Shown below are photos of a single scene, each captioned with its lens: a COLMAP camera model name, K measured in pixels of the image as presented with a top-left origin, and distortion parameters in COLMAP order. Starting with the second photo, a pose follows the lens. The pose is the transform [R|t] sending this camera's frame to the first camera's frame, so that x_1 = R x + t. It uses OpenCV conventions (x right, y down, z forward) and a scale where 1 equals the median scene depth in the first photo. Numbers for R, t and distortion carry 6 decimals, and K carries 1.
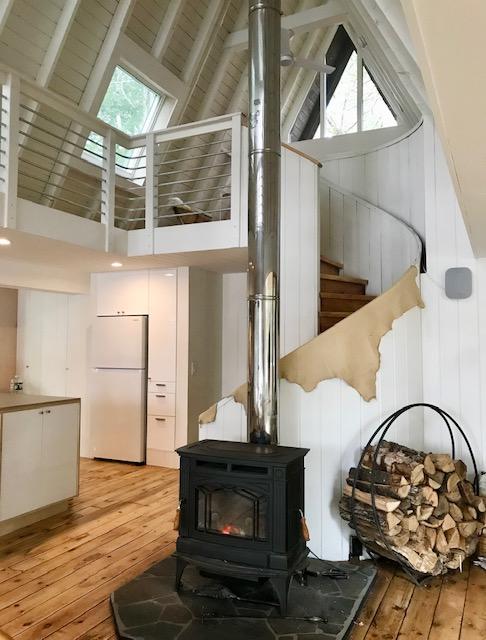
lens RADIAL K [[519.3, 0, 243.0], [0, 519.3, 320.0], [0, 0, 1]] dist [0.034208, -0.003173]
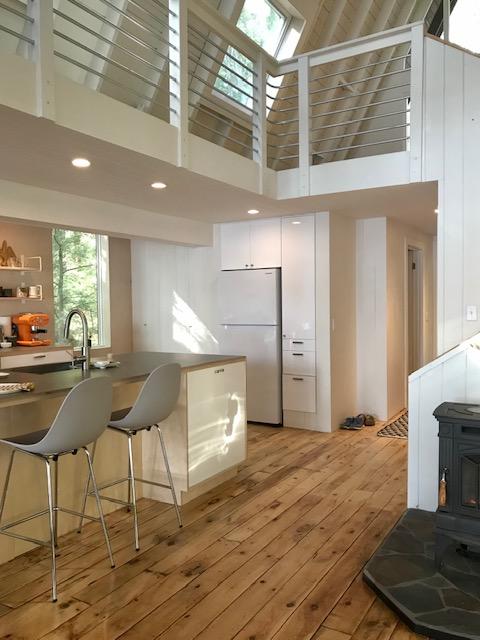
lens RADIAL K [[526.6, 0, 240.0], [0, 526.6, 320.0], [0, 0, 1]] dist [0.056565, -0.096356]
pose [[0.996264, -0.016788, -0.084715, -0.222560], [0.023207, 0.996886, 0.075363, 0.014541], [0.083186, -0.077048, 0.993551, 0.074619]]
